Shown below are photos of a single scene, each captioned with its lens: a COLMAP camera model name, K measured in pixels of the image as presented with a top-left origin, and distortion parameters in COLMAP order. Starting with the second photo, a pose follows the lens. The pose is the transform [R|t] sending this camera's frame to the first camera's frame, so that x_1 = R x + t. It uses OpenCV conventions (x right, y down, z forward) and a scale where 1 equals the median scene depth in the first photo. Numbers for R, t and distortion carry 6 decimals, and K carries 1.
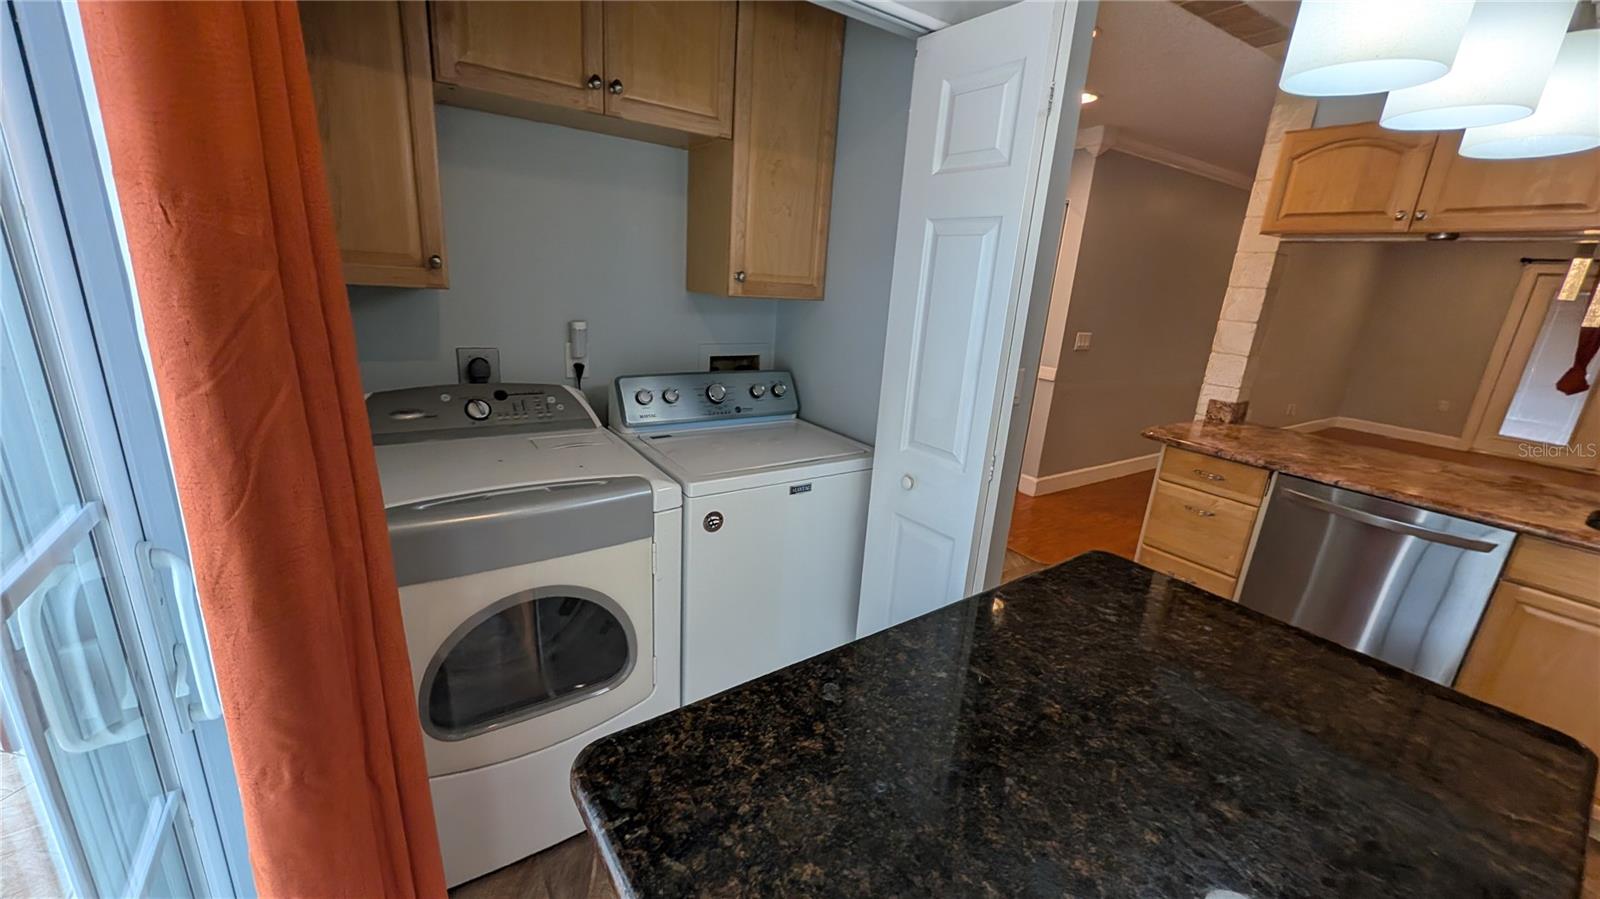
lens RADIAL K [[613.4, 0, 800.6], [0, 613.4, 454.8], [0, 0, 1]] dist [0.001144, 0.000107]
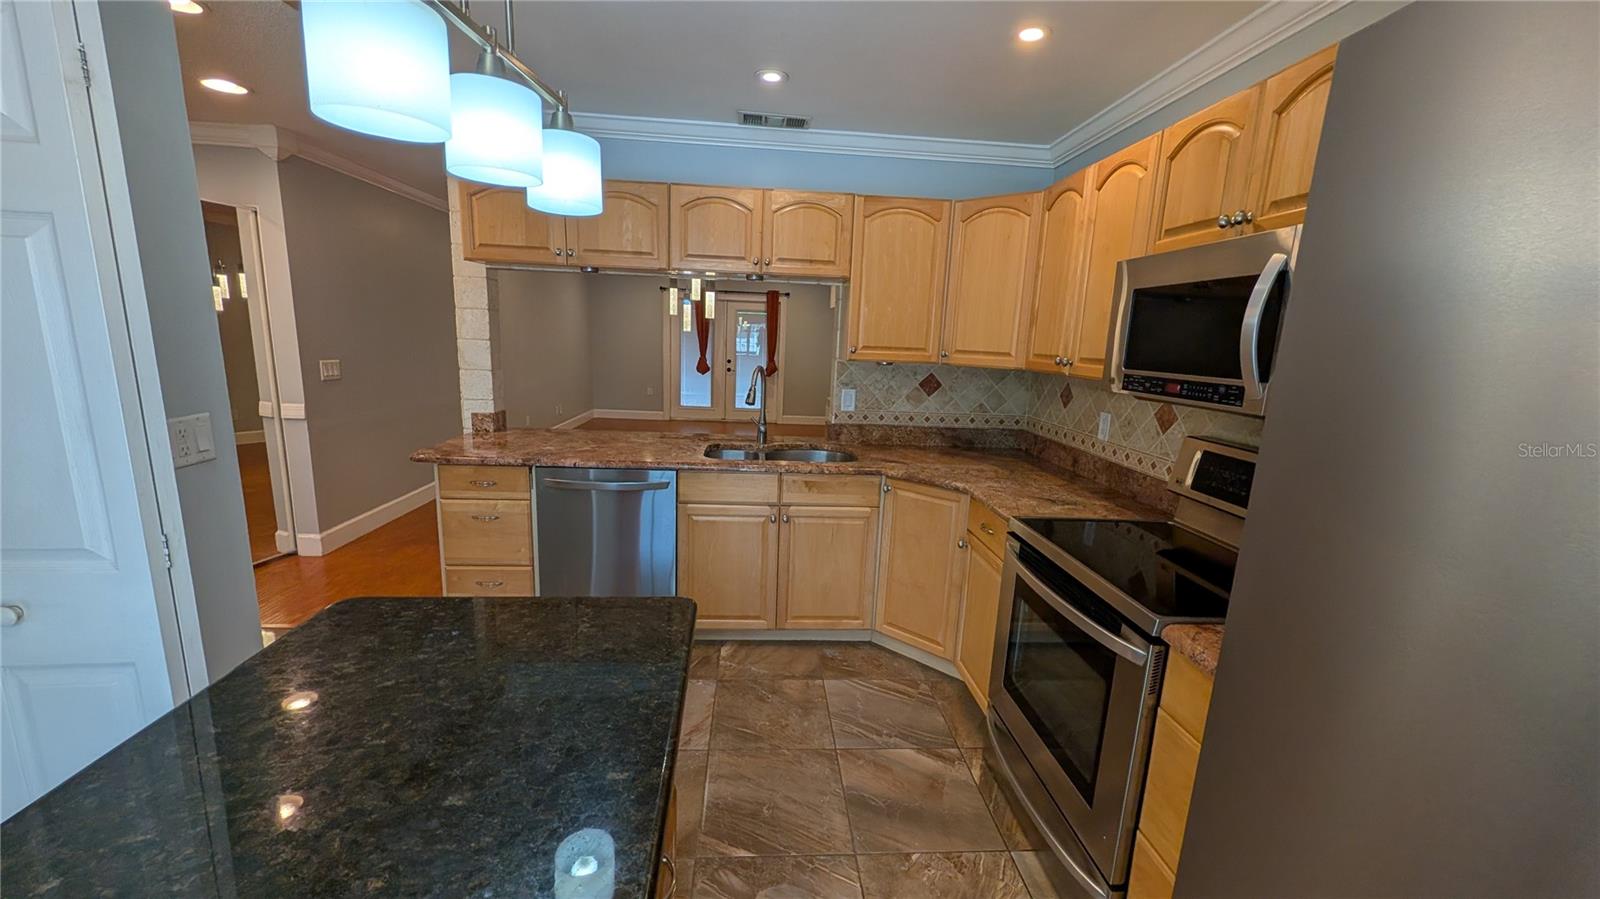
lens RADIAL K [[613.4, 0, 801.2], [0, 613.4, 454.5], [0, 0, 1]] dist [0.001144, 0.000107]
pose [[0.504188, -0.207810, 0.838218, 0.084114], [0.235183, 0.966971, 0.098268, 0.014501], [-0.830953, 0.147589, 0.536409, -0.052999]]
